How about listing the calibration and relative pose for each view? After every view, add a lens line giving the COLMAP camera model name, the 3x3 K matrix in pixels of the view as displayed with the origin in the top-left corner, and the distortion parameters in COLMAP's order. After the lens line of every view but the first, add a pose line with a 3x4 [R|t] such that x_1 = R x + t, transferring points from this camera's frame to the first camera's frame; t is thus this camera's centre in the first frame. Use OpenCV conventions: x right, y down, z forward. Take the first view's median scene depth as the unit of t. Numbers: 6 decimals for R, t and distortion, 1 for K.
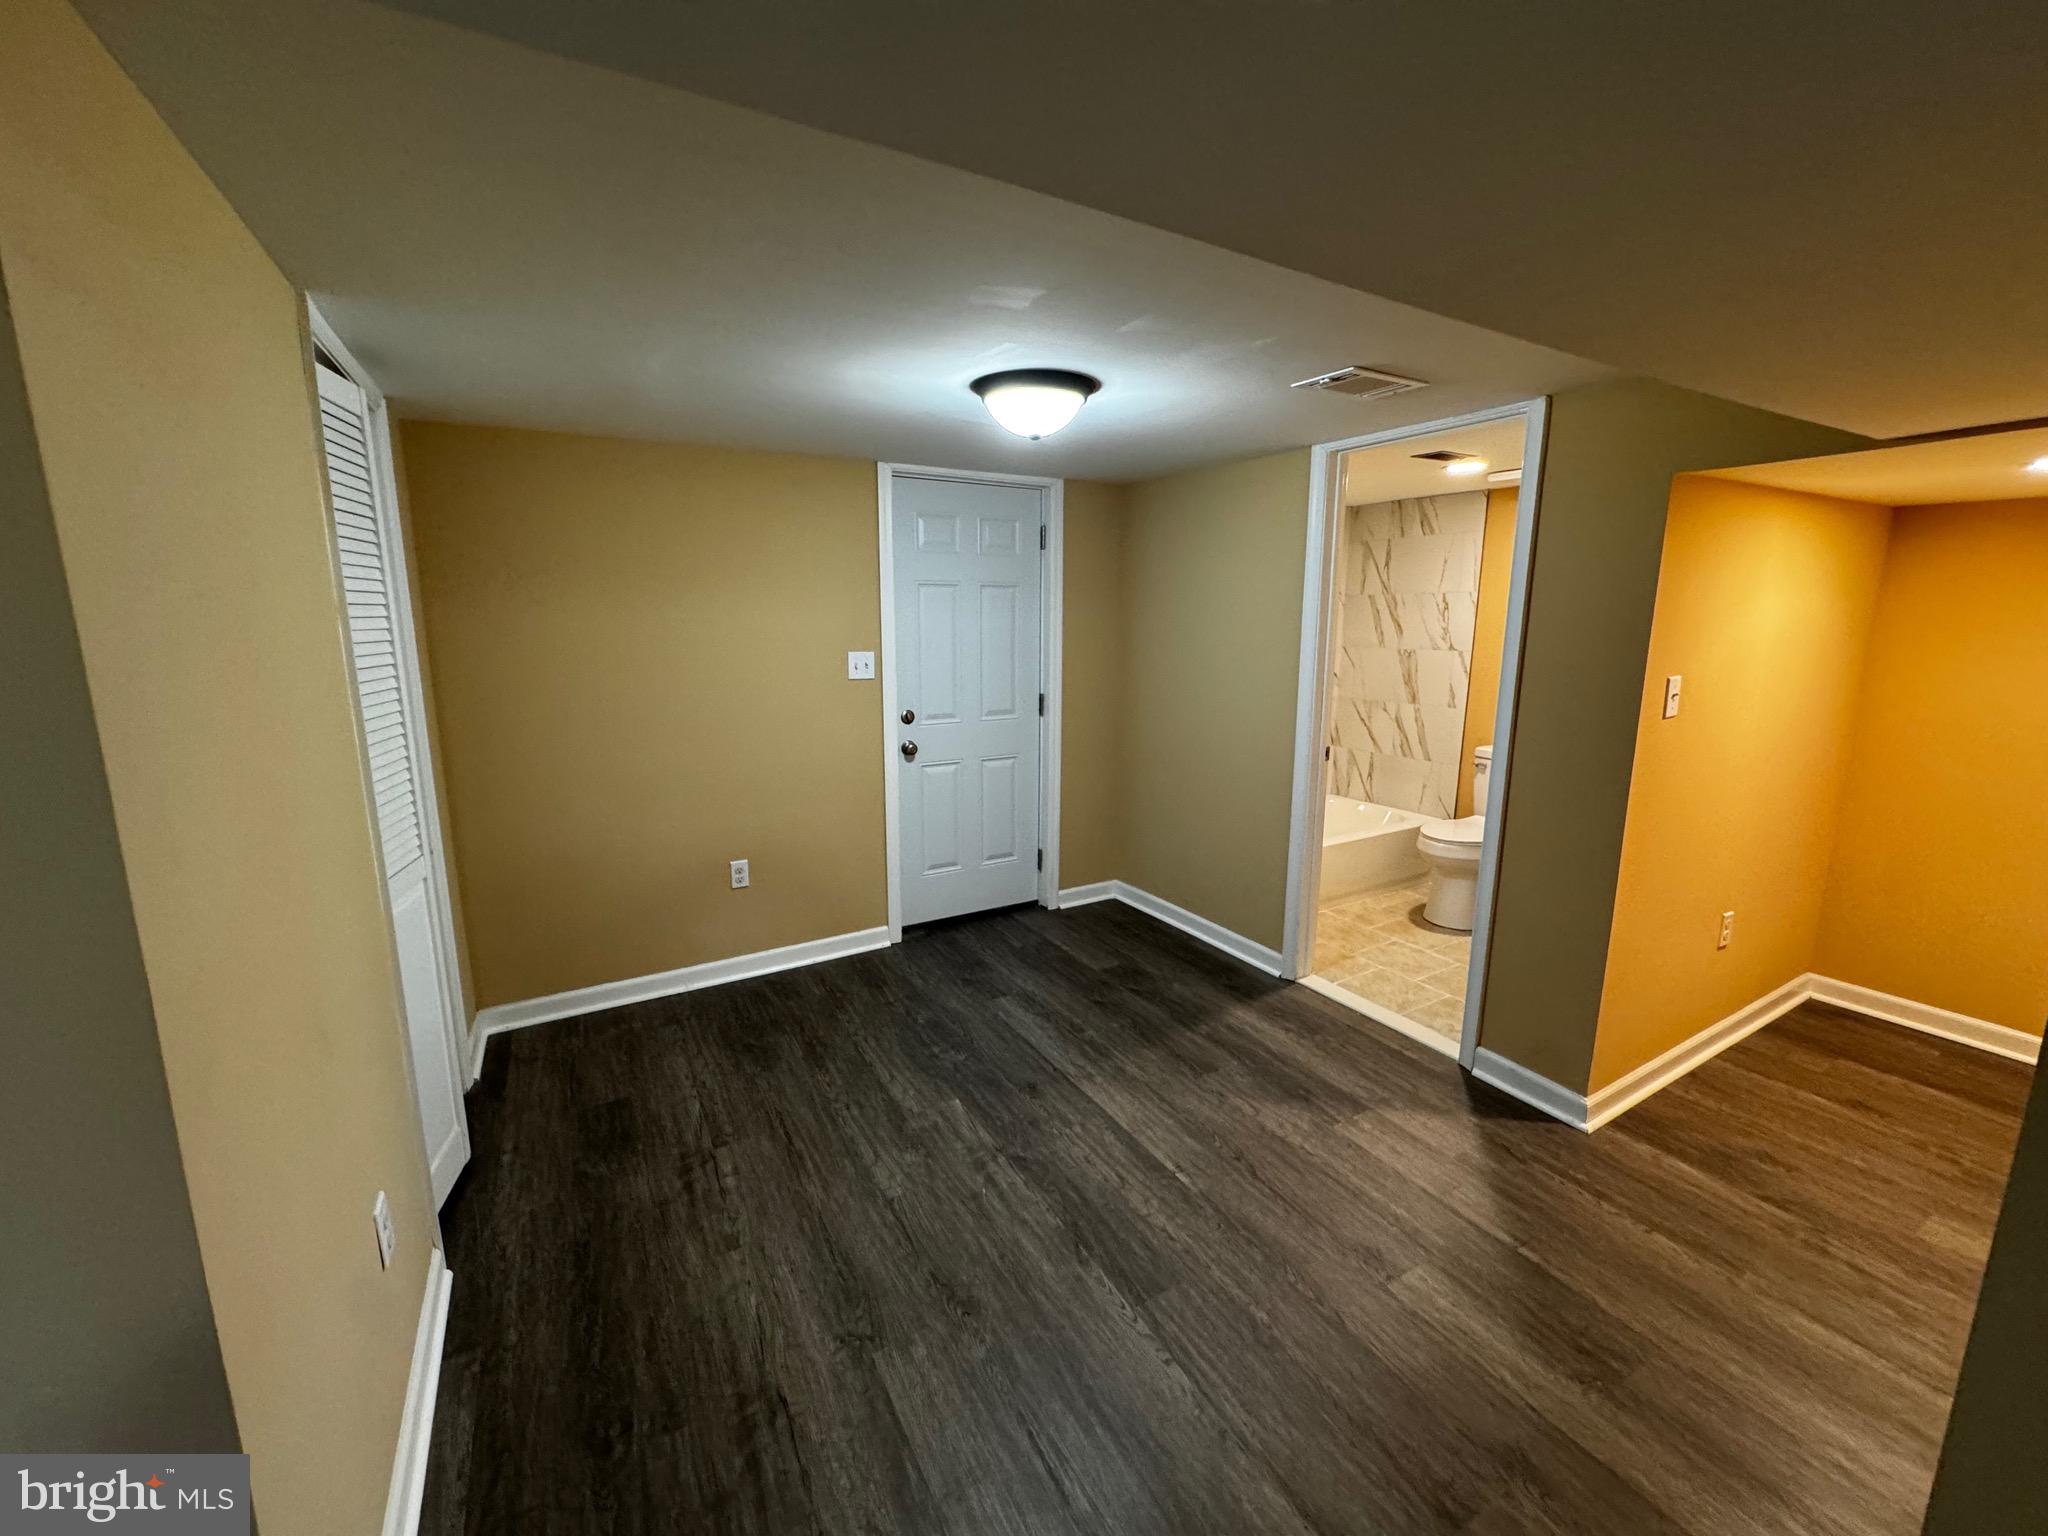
lens RADIAL K [[822.4, 0, 1026.7], [0, 822.4, 763.8], [0, 0, 1]] dist [0.001886, 0.000097]
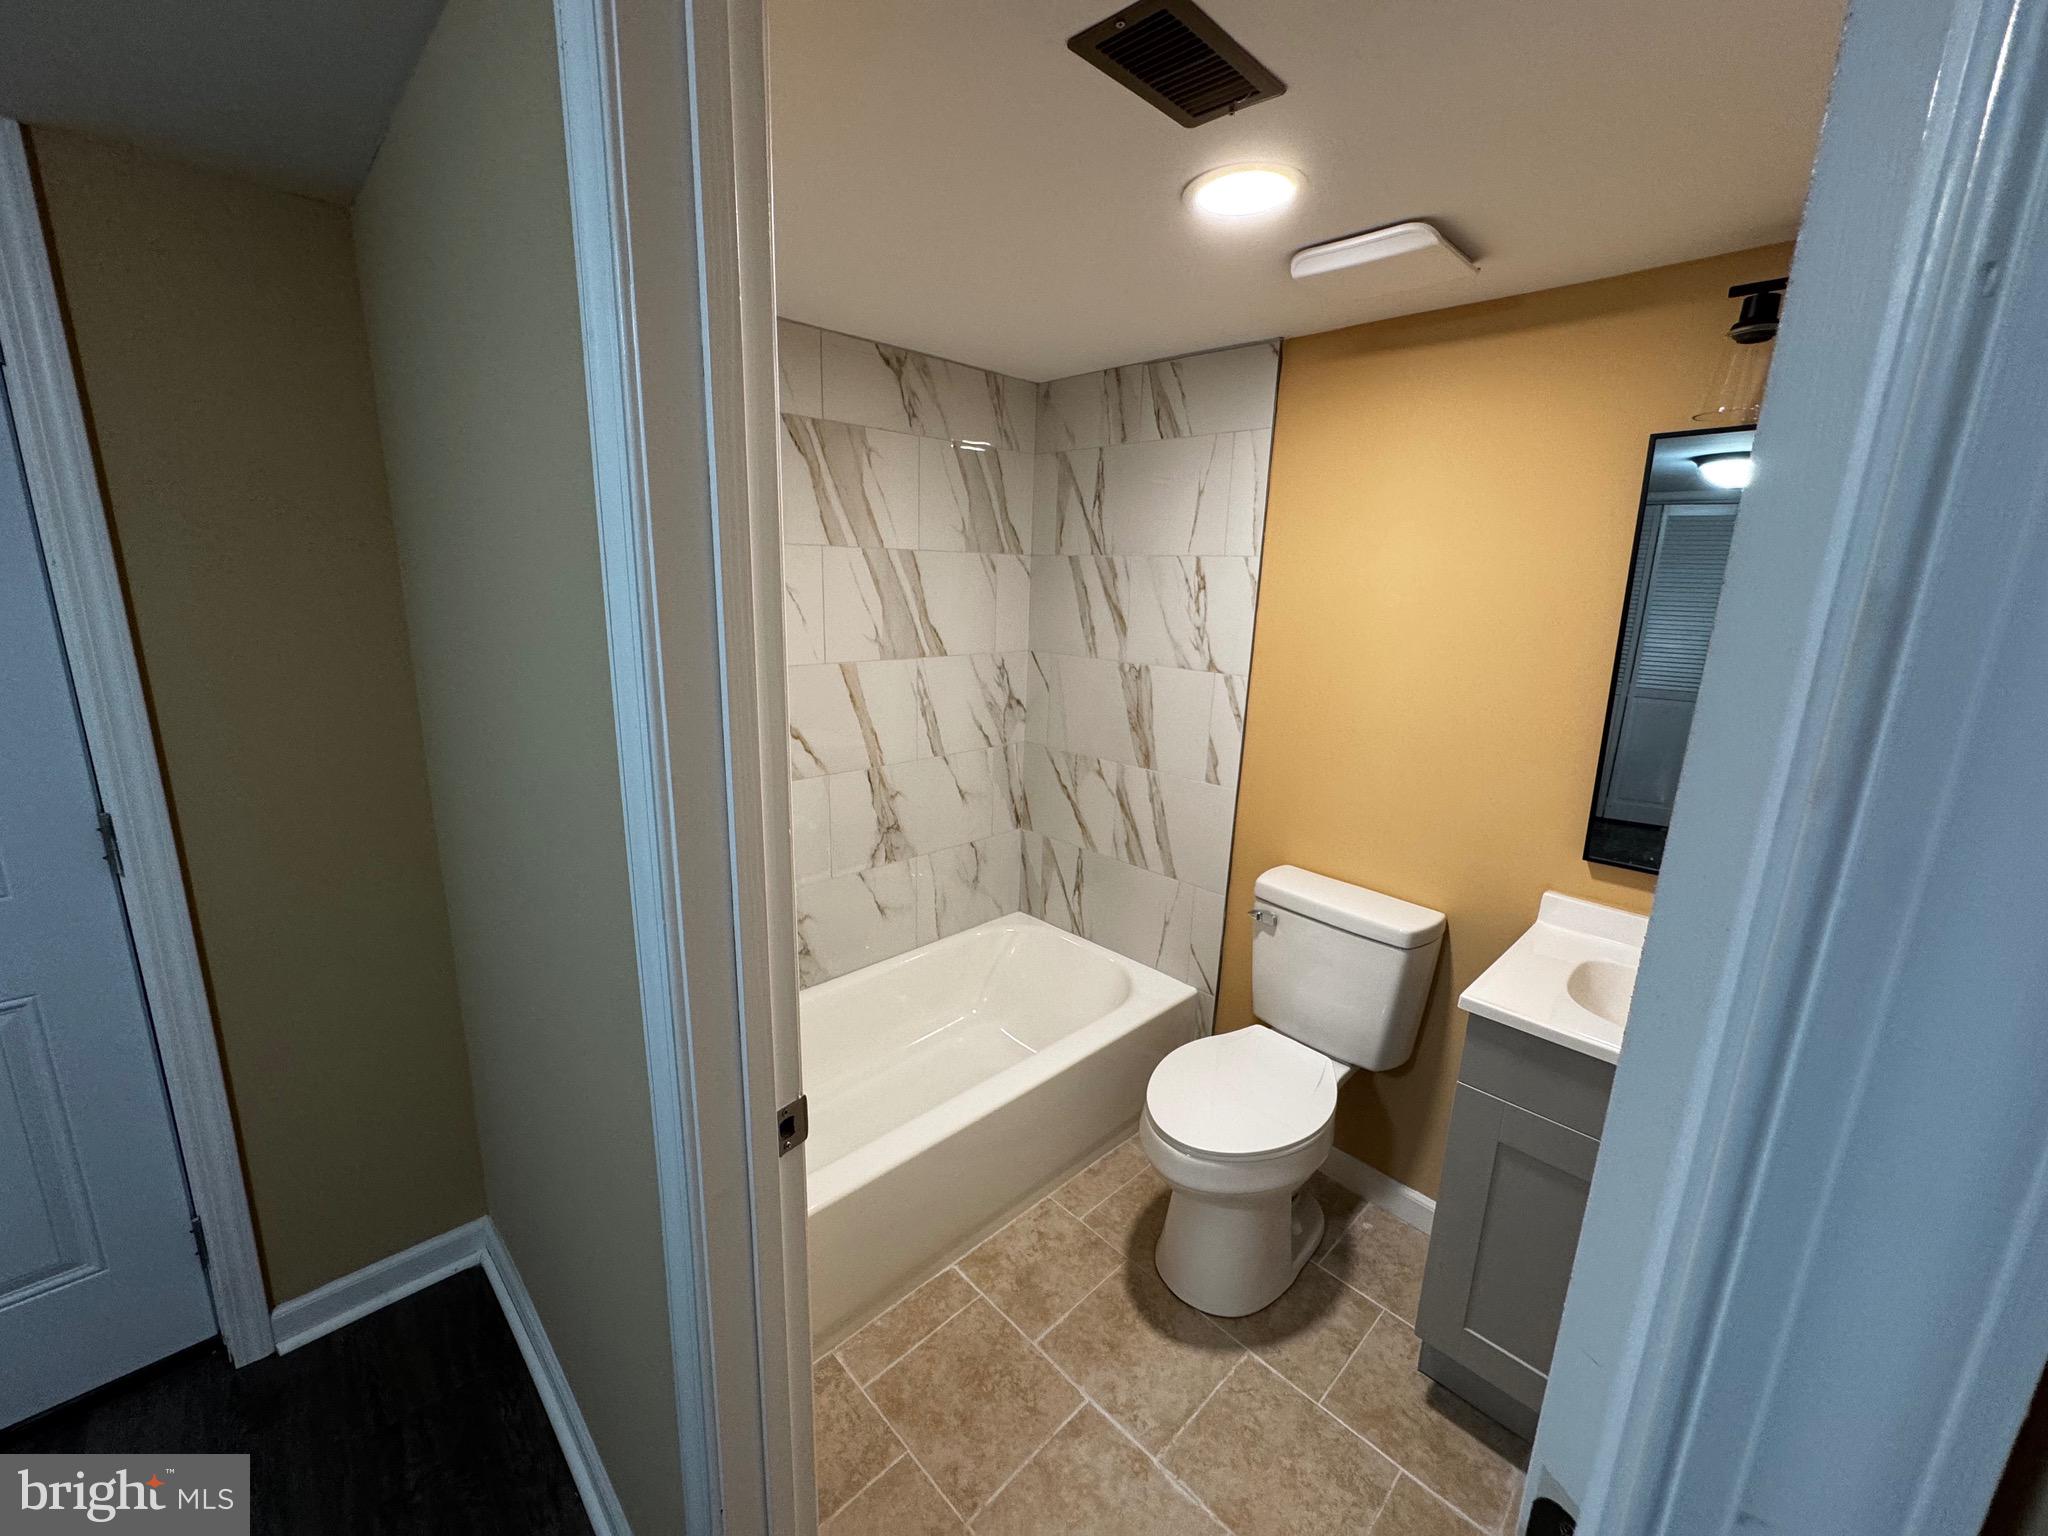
lens RADIAL K [[822.4, 0, 1025.6], [0, 822.4, 763.8], [0, 0, 1]] dist [0.001886, 0.000097]
pose [[0.969530, -0.025738, 0.243617, 0.266777], [0.013154, 0.998500, 0.053142, -0.104330], [-0.244620, -0.048318, 0.968414, 0.508910]]
